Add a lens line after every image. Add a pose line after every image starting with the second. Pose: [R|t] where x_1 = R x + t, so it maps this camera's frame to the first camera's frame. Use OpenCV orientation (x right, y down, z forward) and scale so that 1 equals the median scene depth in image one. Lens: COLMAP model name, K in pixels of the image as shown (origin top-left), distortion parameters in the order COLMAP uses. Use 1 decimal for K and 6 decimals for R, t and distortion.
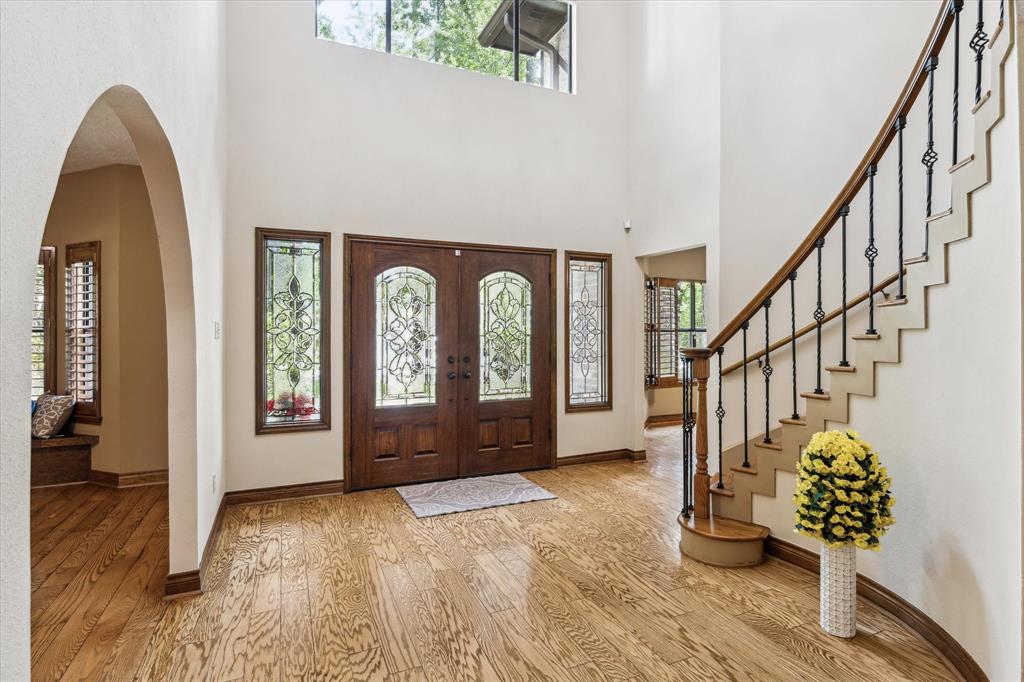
lens RADIAL K [[516.2, 0, 516.5], [0, 516.2, 334.2], [0, 0, 1]] dist [-0.001967, -0.000294]
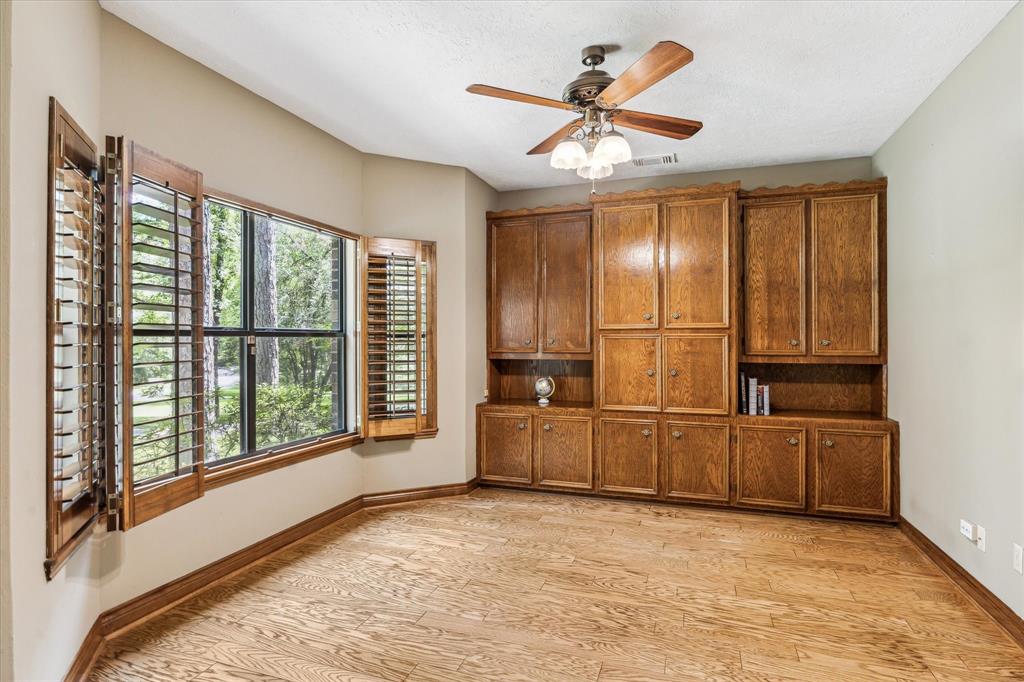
lens RADIAL K [[516.2, 0, 512.6], [0, 516.2, 338.5], [0, 0, 1]] dist [-0.001967, -0.000294]
pose [[0.681652, -0.004268, 0.731664, 0.209626], [0.005673, 0.999984, 0.000548, -0.002192], [-0.731655, 0.003777, 0.681665, 0.639682]]
